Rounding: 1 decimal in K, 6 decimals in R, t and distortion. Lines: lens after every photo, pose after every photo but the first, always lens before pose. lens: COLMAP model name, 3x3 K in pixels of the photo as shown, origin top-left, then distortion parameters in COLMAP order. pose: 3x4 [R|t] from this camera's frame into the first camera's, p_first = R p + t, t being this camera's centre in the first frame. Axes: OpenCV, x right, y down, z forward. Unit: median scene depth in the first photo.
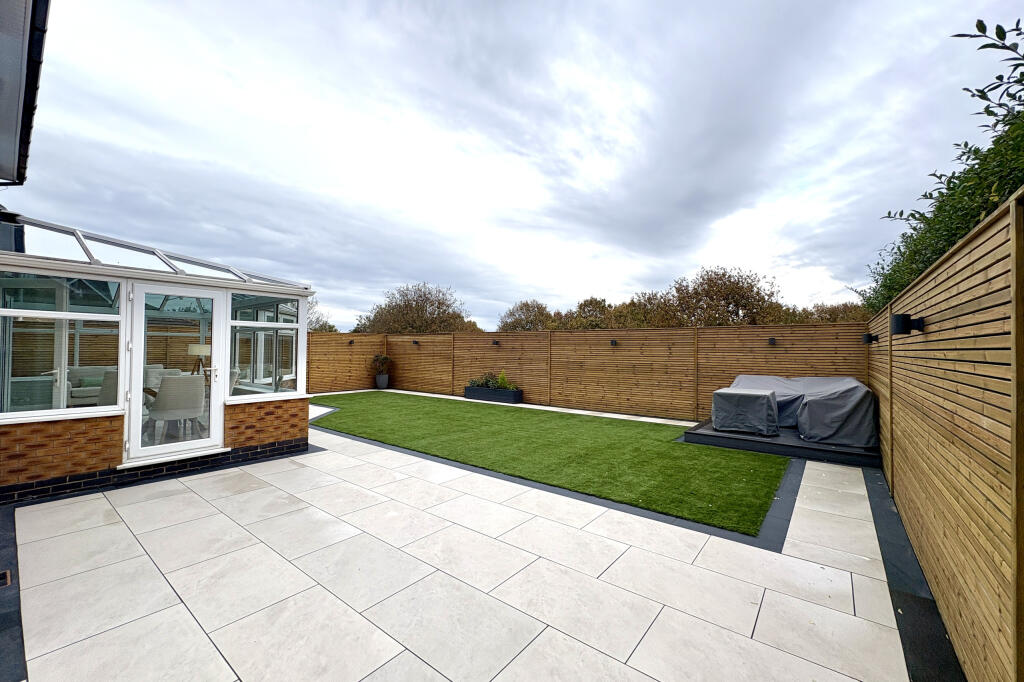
lens RADIAL K [[407.6, 0, 508.7], [0, 407.6, 342.6], [0, 0, 1]] dist [-0.000598, 0.000293]
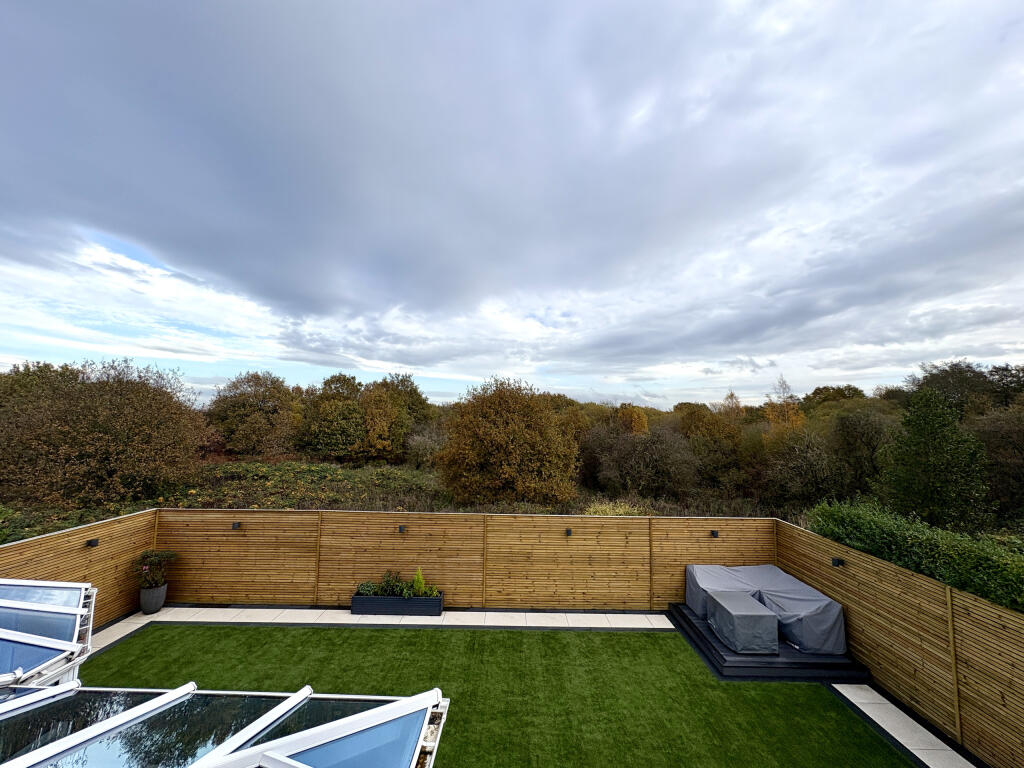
lens RADIAL K [[406.5, 0, 513.8], [0, 406.5, 386.1], [0, 0, 1]] dist [0.003650, 0.000096]
pose [[0.789594, 0.055322, 0.611131, -0.286801], [-0.018631, 0.997630, -0.066237, -0.179917], [-0.613347, 0.040914, 0.788753, 0.230631]]
